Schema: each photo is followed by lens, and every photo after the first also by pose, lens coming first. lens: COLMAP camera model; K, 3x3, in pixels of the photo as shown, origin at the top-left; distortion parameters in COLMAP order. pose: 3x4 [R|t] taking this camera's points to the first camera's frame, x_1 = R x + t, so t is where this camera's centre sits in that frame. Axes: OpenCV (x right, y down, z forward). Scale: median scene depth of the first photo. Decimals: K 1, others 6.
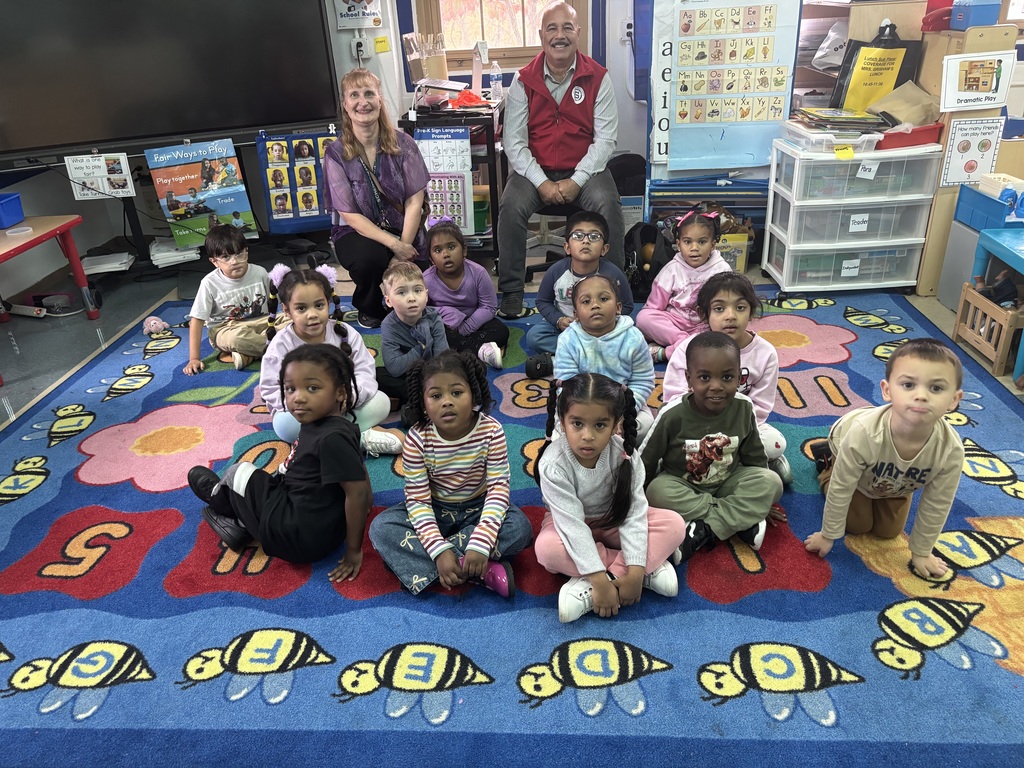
lens RADIAL K [[777.0, 0, 511.4], [0, 777.0, 386.5], [0, 0, 1]] dist [0.029784, -0.060761]
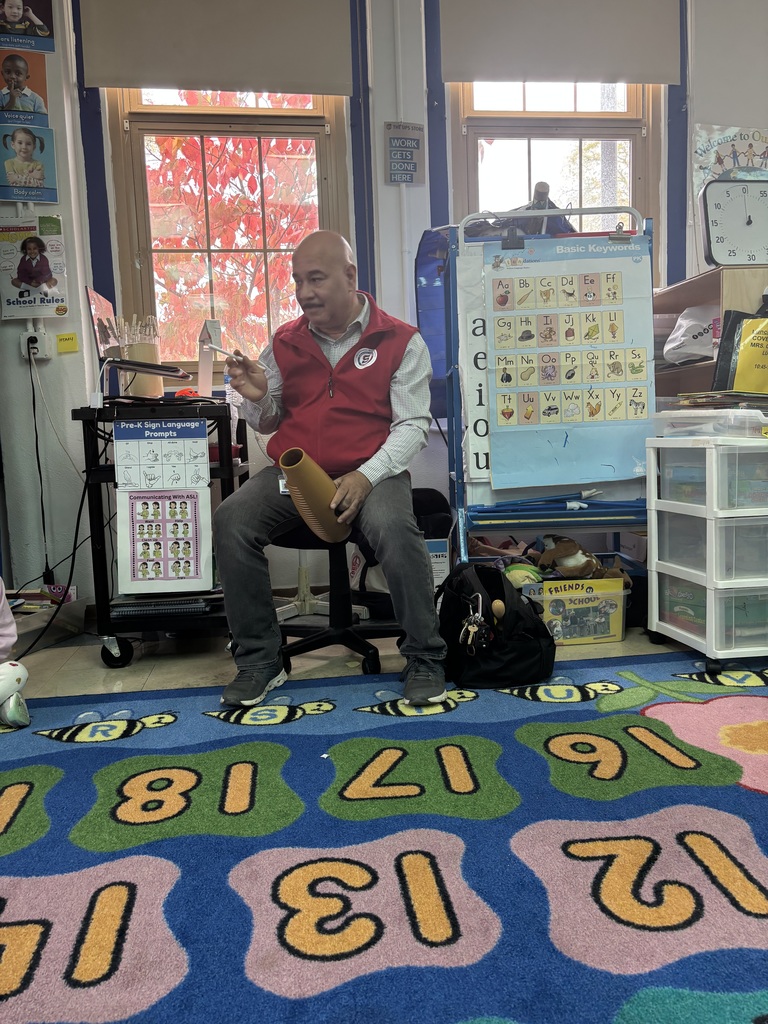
lens RADIAL K [[777.0, 0, 387.3], [0, 777.0, 510.0], [0, 0, 1]] dist [0.029784, -0.060761]
pose [[0.982870, 0.001168, 0.184296, -0.012914], [0.066860, 0.929597, -0.362464, -0.025445], [-0.171744, 0.368577, 0.913595, 0.426700]]
